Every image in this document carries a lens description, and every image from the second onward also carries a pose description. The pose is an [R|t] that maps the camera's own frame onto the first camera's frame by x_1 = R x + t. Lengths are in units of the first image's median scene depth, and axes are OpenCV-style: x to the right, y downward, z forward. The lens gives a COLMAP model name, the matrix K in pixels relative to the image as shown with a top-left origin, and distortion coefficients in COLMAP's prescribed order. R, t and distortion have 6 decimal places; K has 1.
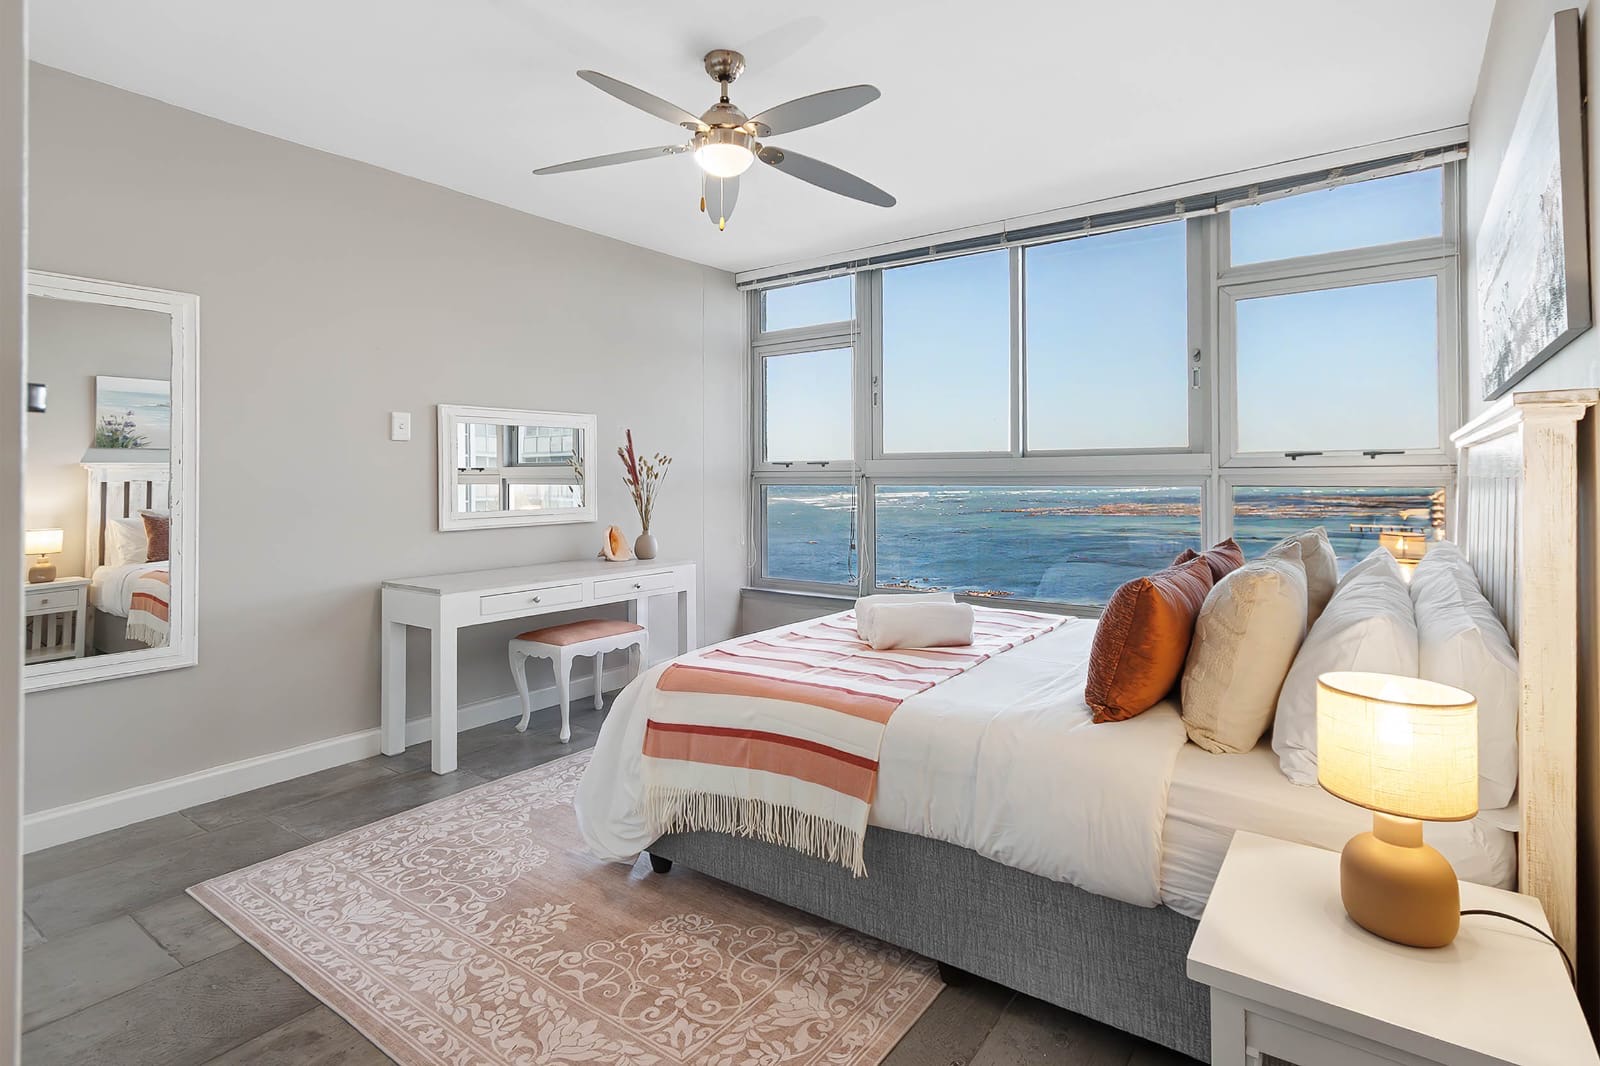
lens RADIAL K [[806.0, 0, 801.0], [0, 806.0, 467.9], [0, 0, 1]] dist [0.003294, 0.000585]
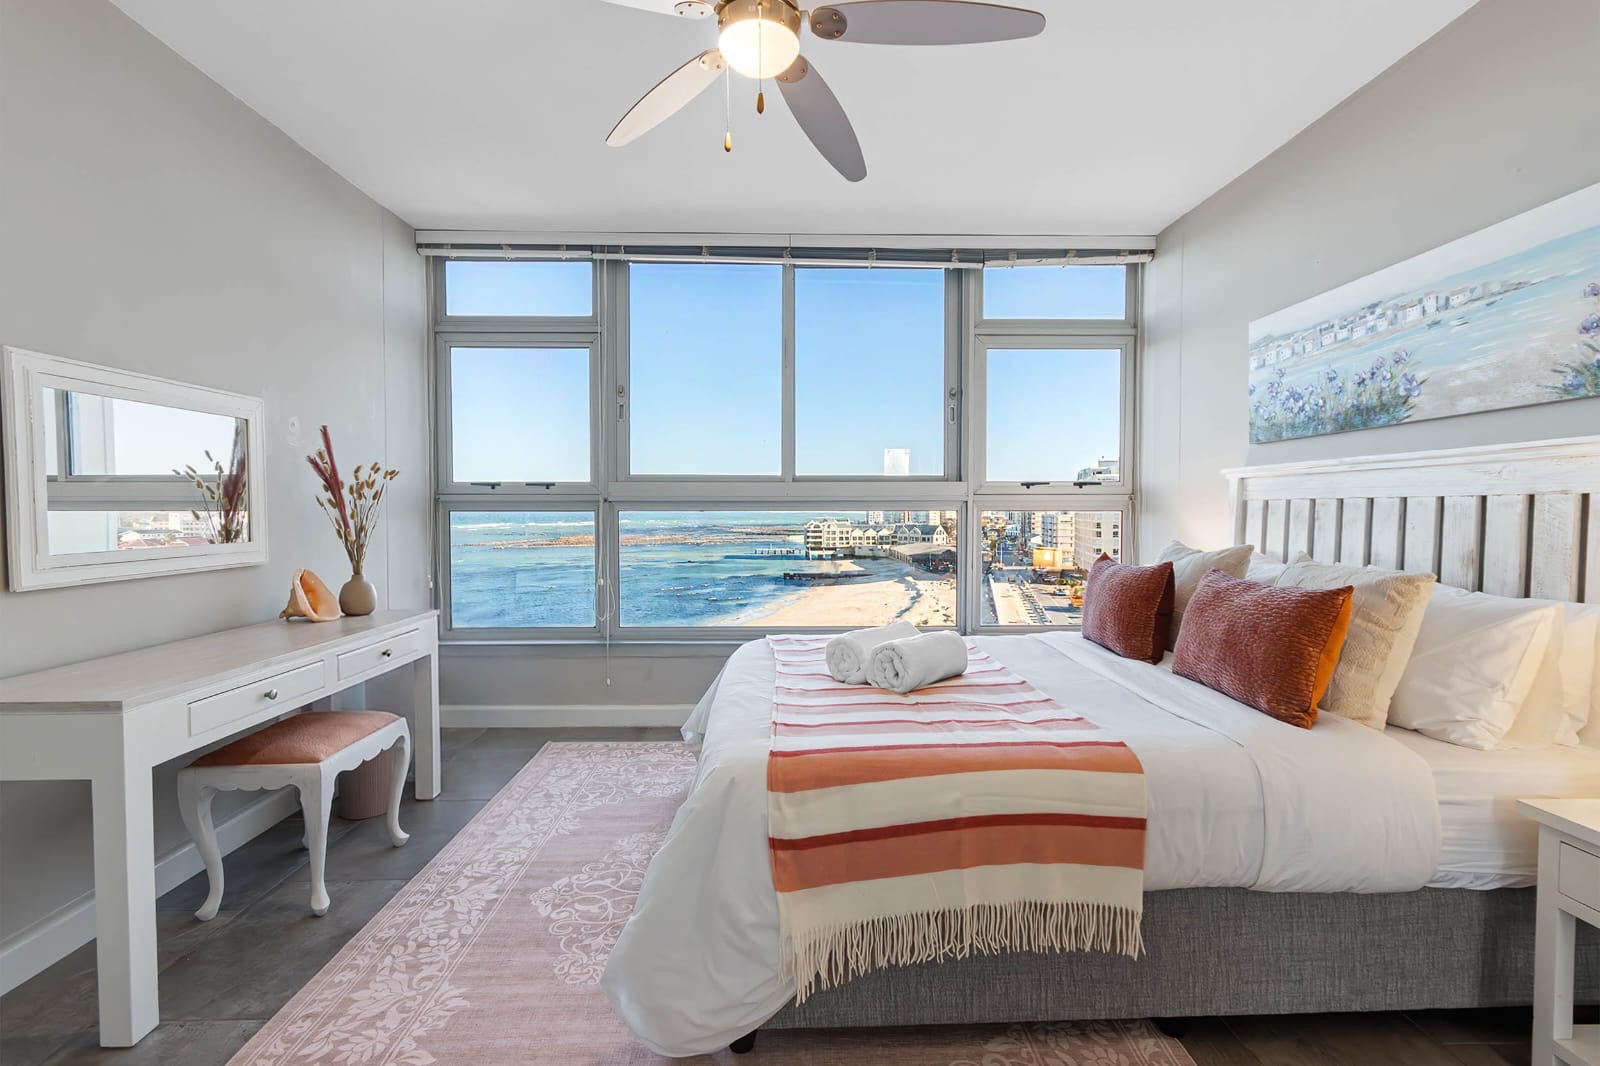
lens RADIAL K [[772.1, 0, 822.7], [0, 772.1, 527.9], [0, 0, 1]] dist [0.001067, -0.000018]
pose [[0.790513, -0.011005, 0.612347, -0.320634], [-0.010614, 0.999442, 0.031664, 0.014833], [-0.612354, -0.031530, 0.789955, 0.268767]]
